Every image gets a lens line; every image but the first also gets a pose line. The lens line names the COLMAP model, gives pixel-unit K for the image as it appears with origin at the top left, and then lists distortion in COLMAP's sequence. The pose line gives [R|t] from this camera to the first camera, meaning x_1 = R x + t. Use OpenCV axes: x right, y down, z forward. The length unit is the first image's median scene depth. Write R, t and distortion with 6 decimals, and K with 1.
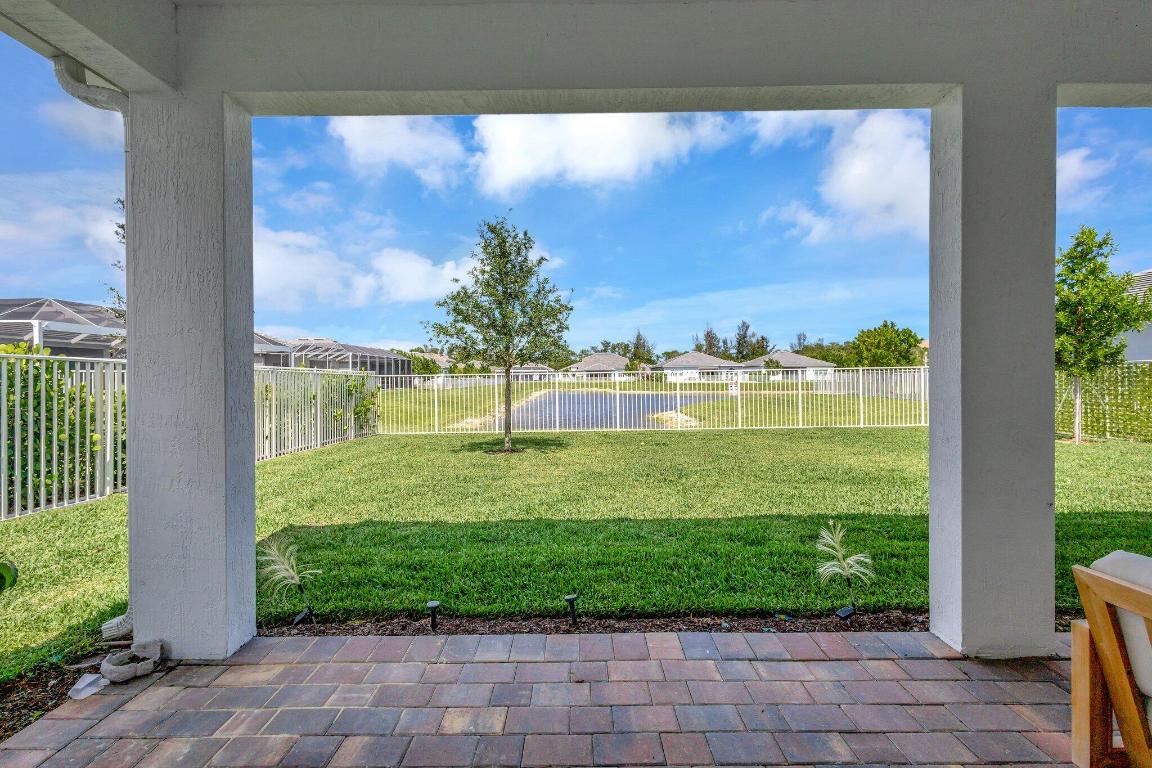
lens RADIAL K [[529.6, 0, 580.2], [0, 529.6, 381.3], [0, 0, 1]] dist [0.006144, -0.000554]
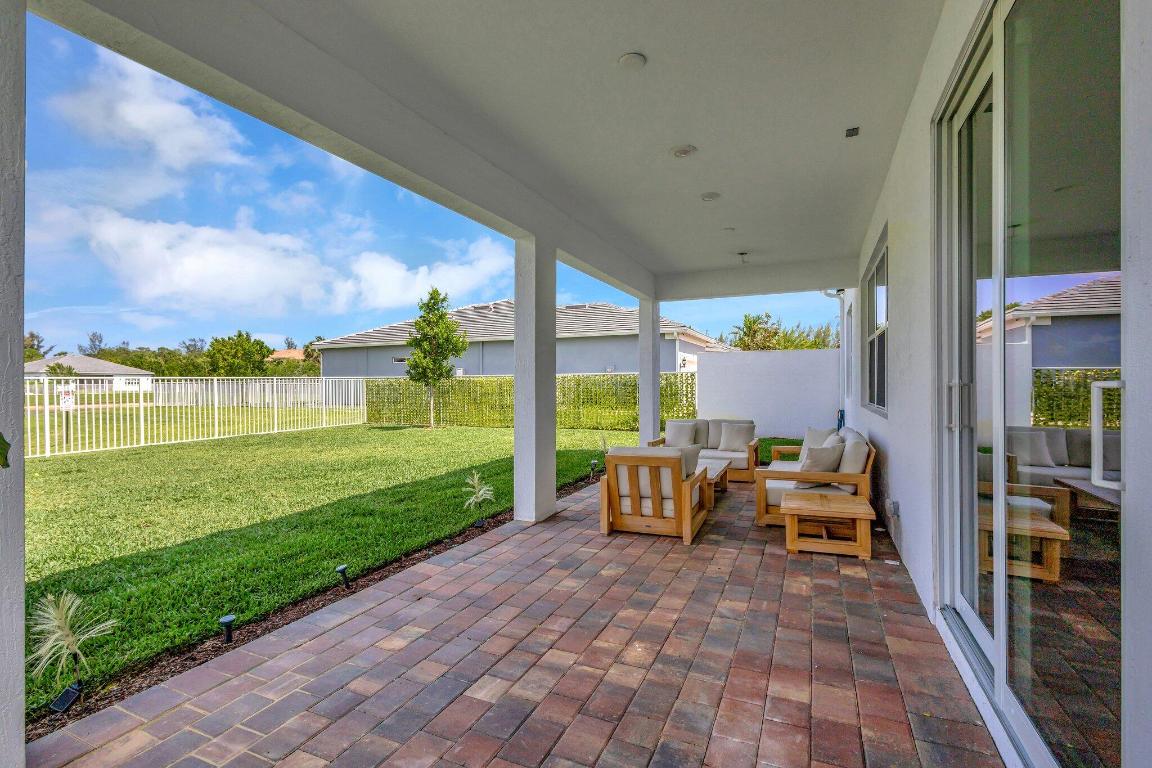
lens RADIAL K [[529.6, 0, 579.8], [0, 529.6, 387.1], [0, 0, 1]] dist [0.006144, -0.000554]
pose [[0.404736, -0.001339, 0.914432, -0.851105], [0.009372, 0.999952, -0.002683, 0.013210], [-0.914385, 0.009656, 0.404730, 0.034302]]
